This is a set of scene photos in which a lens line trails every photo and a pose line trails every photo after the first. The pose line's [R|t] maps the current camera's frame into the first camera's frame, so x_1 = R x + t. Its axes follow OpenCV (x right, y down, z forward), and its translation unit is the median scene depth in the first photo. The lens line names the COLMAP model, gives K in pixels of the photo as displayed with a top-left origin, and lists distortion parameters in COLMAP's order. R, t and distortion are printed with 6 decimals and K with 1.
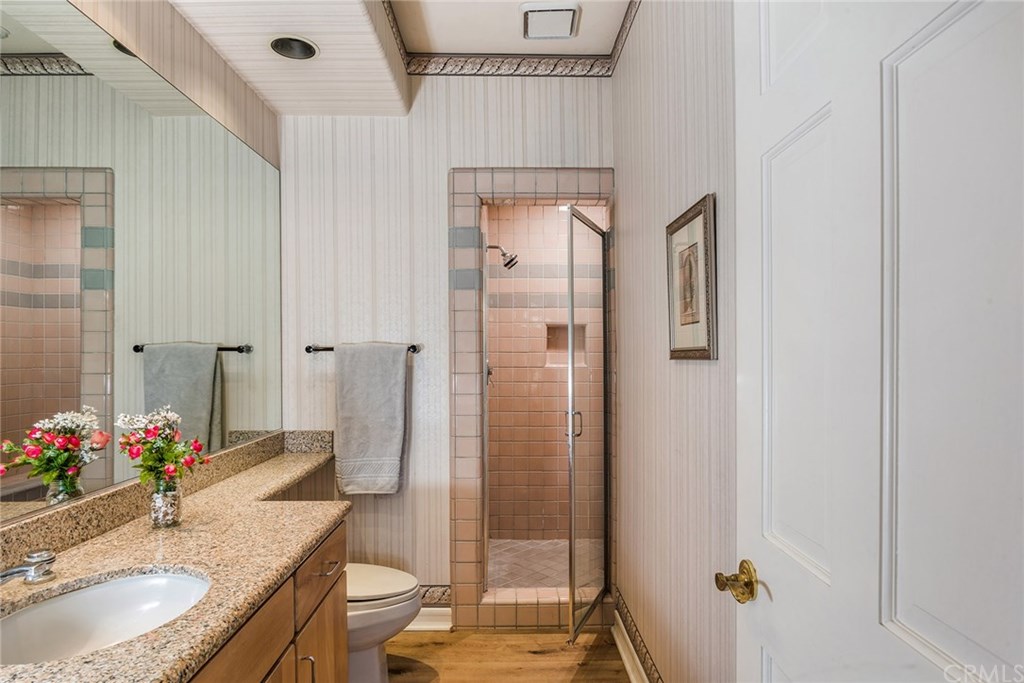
lens RADIAL K [[577.7, 0, 507.6], [0, 577.7, 341.5], [0, 0, 1]] dist [-0.005366, 0.001391]
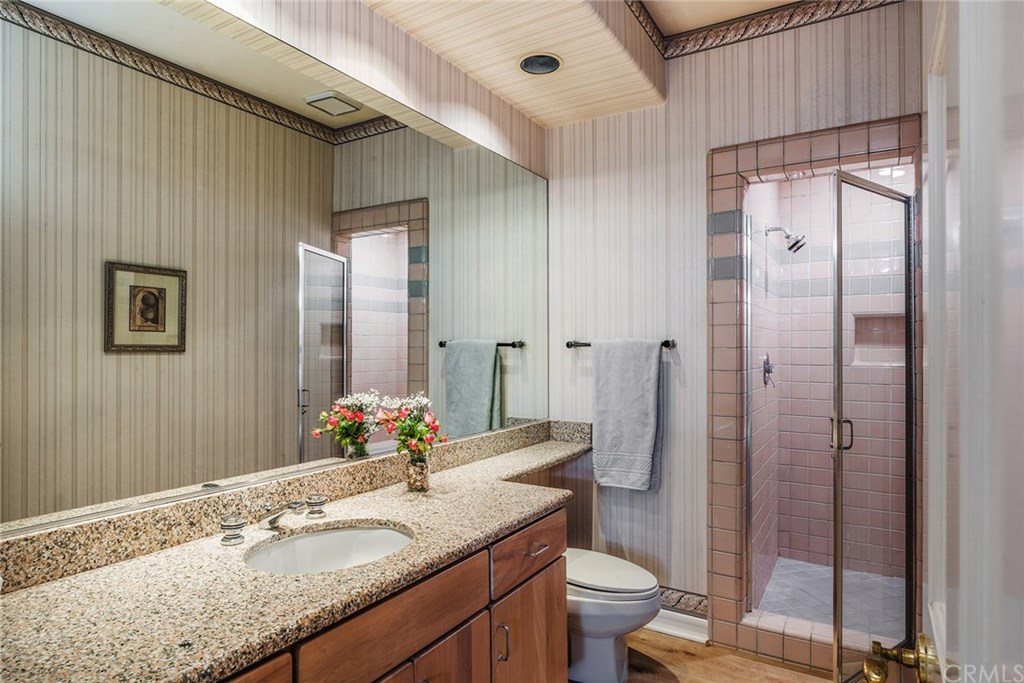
lens RADIAL K [[577.7, 0, 512.0], [0, 577.7, 345.6], [0, 0, 1]] dist [-0.005366, 0.001391]
pose [[0.854732, -0.000082, -0.519069, 0.119301], [0.007641, 0.999894, 0.012423, 0.001121], [0.519013, -0.014585, 0.854642, 0.040296]]
